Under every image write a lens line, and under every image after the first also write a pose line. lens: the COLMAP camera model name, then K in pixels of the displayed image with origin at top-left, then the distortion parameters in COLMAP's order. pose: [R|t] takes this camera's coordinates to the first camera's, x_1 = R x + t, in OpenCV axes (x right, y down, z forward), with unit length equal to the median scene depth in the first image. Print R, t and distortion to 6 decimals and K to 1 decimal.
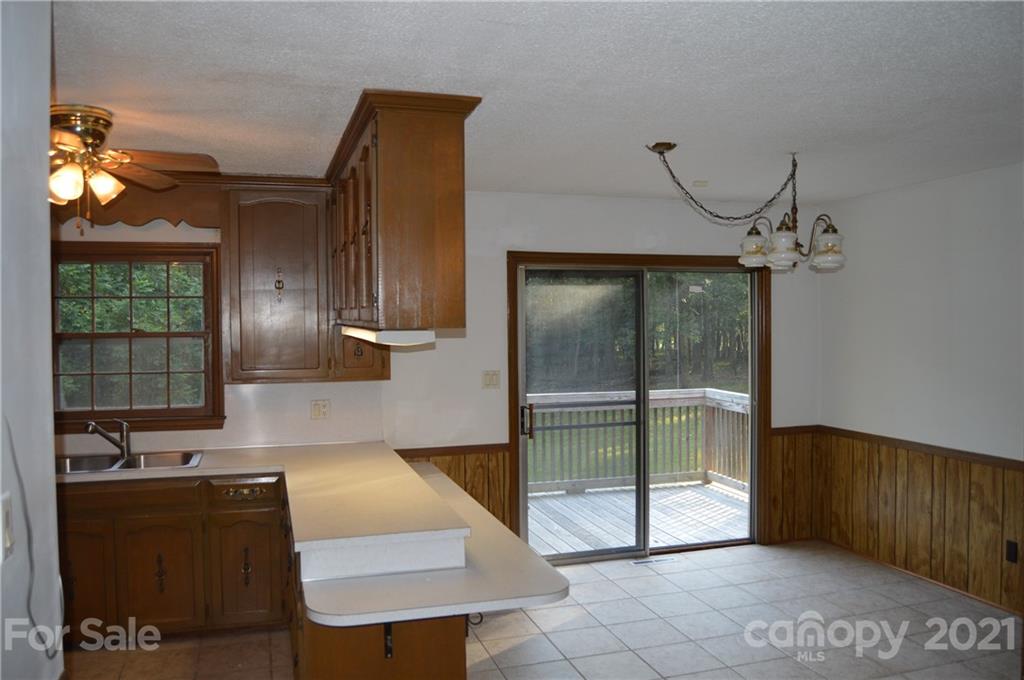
lens RADIAL K [[814.1, 0, 510.2], [0, 814.1, 335.3], [0, 0, 1]] dist [-0.093561, 0.036666]
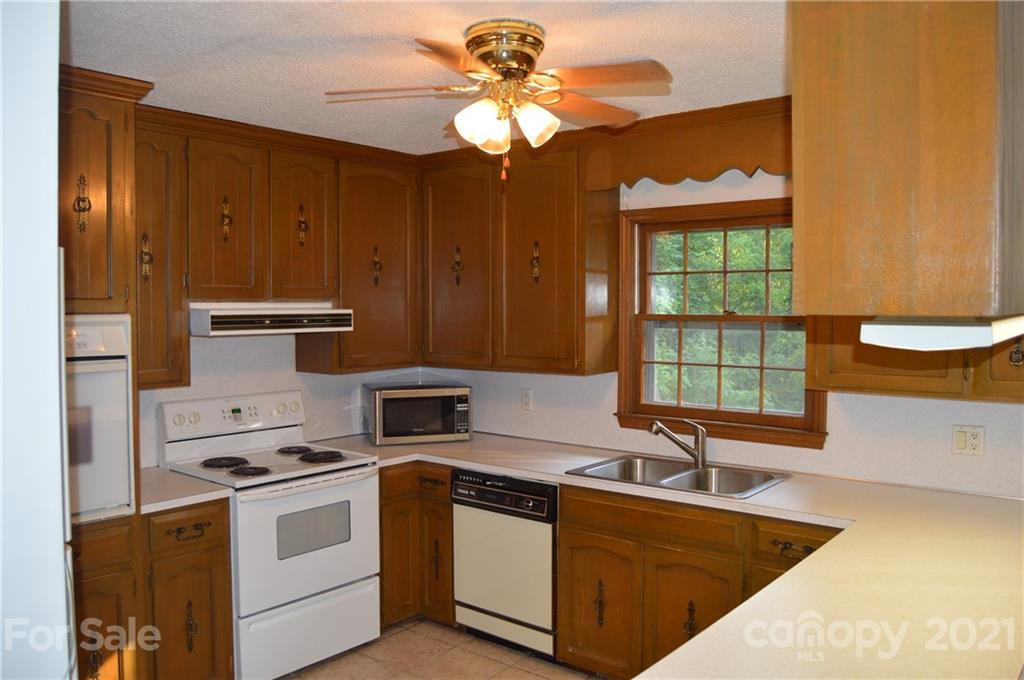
lens RADIAL K [[814.1, 0, 512.3], [0, 814.1, 335.4], [0, 0, 1]] dist [-0.093561, 0.036666]
pose [[0.556675, 0.039598, -0.829786, 0.079538], [-0.021231, 0.999215, 0.033440, -0.005137], [0.830459, -0.000997, 0.557079, 0.328051]]
